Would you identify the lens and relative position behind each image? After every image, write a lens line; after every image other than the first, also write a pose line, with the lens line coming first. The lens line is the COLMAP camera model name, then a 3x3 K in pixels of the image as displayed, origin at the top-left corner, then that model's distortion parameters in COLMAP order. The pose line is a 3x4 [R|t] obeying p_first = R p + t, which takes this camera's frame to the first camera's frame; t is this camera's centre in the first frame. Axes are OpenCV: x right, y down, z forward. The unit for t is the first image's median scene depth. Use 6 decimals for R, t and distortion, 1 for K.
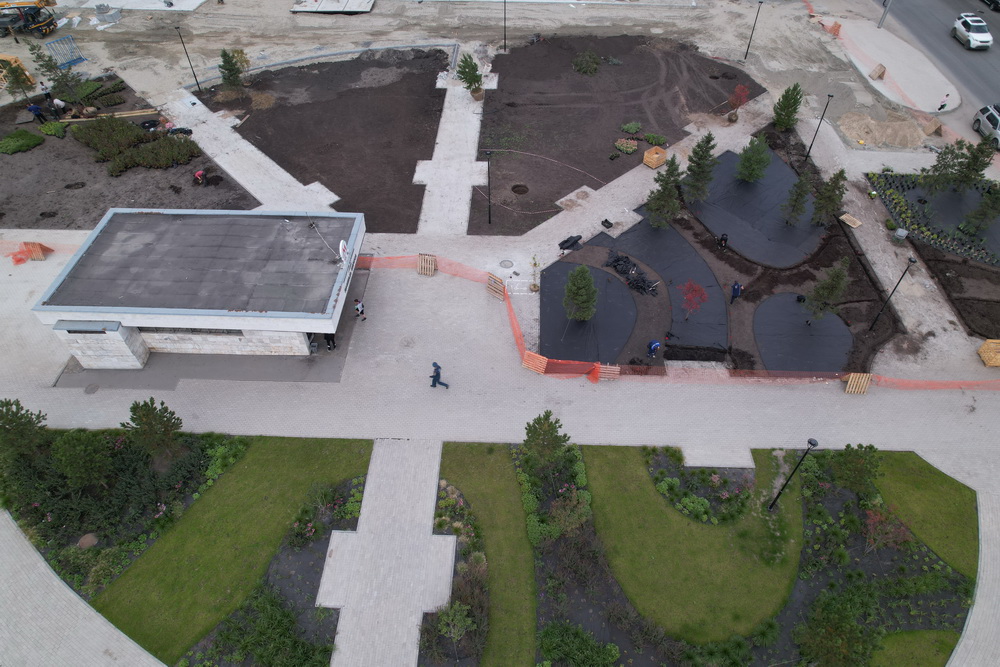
lens RADIAL K [[642.0, 0, 504.9], [0, 642.0, 328.7], [0, 0, 1]] dist [-0.080578, 0.077186]
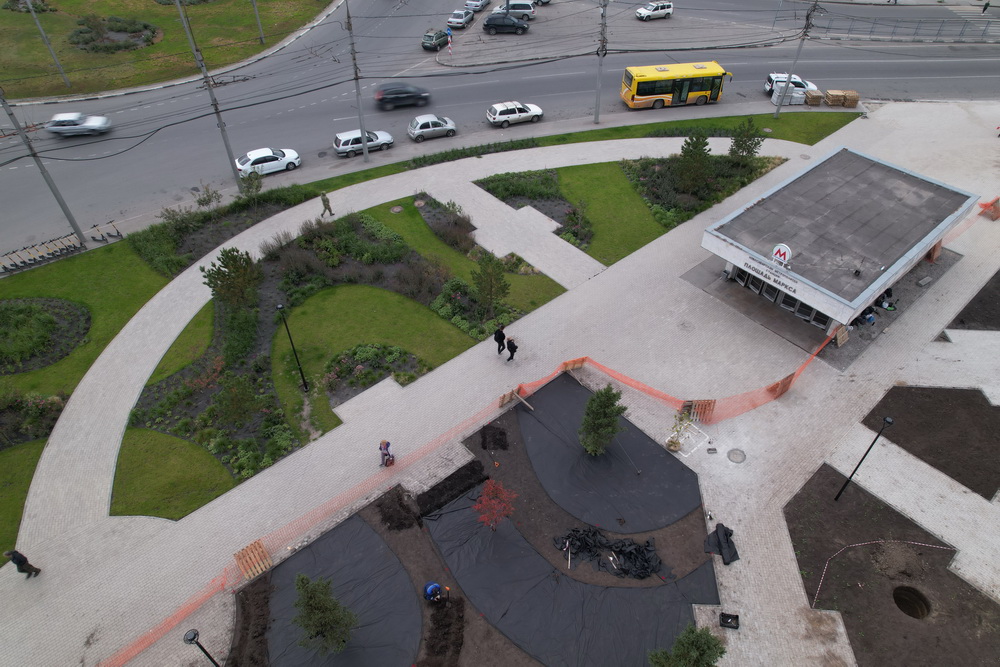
lens RADIAL K [[642.0, 0, 504.9], [0, 642.0, 328.7], [0, 0, 1]] dist [-0.080578, 0.077186]
pose [[-0.727178, 0.467949, -0.502232, 0.560174], [-0.500221, 0.139813, 0.854536, -0.696025], [0.470098, 0.872626, 0.132409, 0.769275]]
